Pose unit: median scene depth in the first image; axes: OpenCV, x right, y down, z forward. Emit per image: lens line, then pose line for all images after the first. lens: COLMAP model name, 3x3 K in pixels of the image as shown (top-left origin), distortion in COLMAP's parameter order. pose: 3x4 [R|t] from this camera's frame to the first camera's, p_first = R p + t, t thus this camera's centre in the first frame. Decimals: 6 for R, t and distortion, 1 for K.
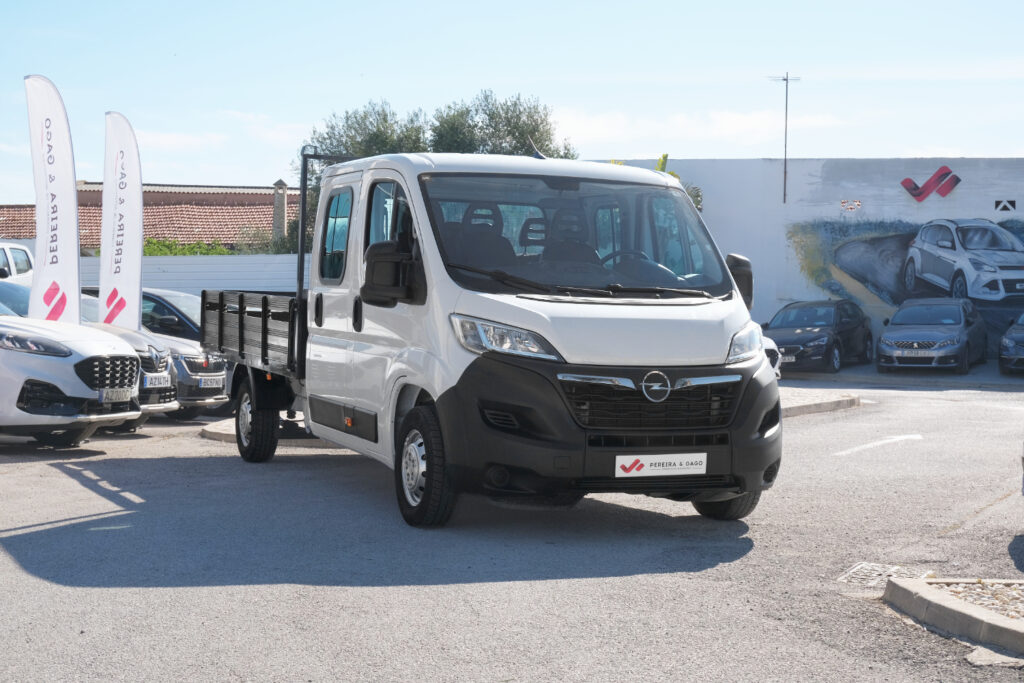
lens RADIAL K [[1964.2, 0, 512.0], [0, 1964.2, 341.5], [0, 0, 1]] dist [-0.086254, -0.029267]
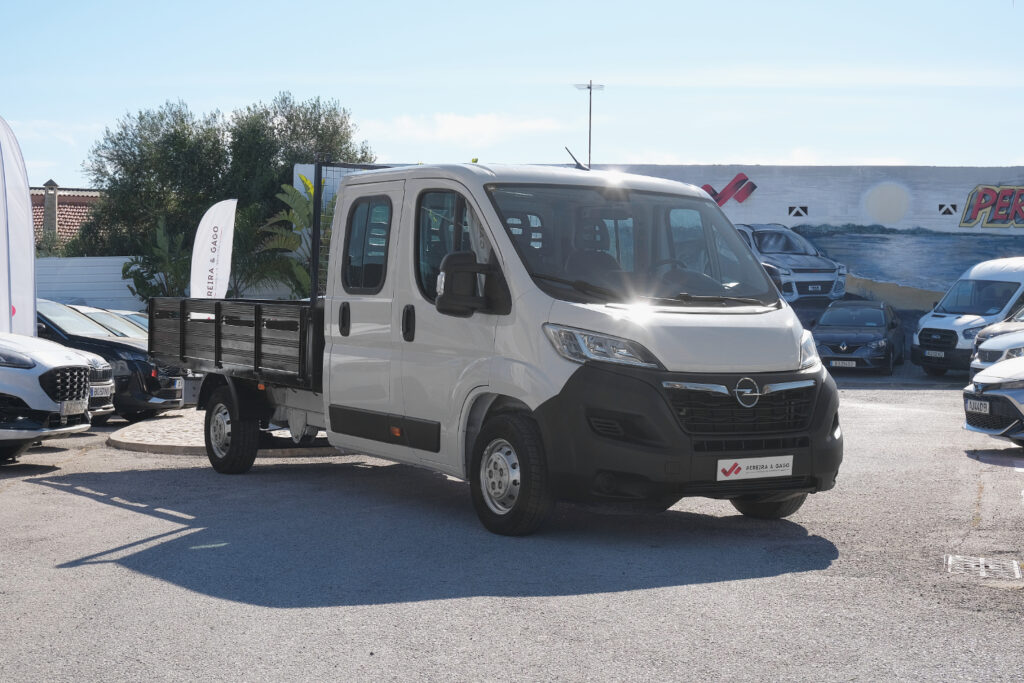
lens RADIAL K [[1964.2, 0, 512.0], [0, 1964.2, 341.5], [0, 0, 1]] dist [-0.086254, -0.029267]
pose [[0.974878, -0.008990, 0.222560, -0.217565], [0.008671, 0.999959, 0.002412, -0.005903], [-0.222572, -0.000422, 0.974916, 0.013200]]
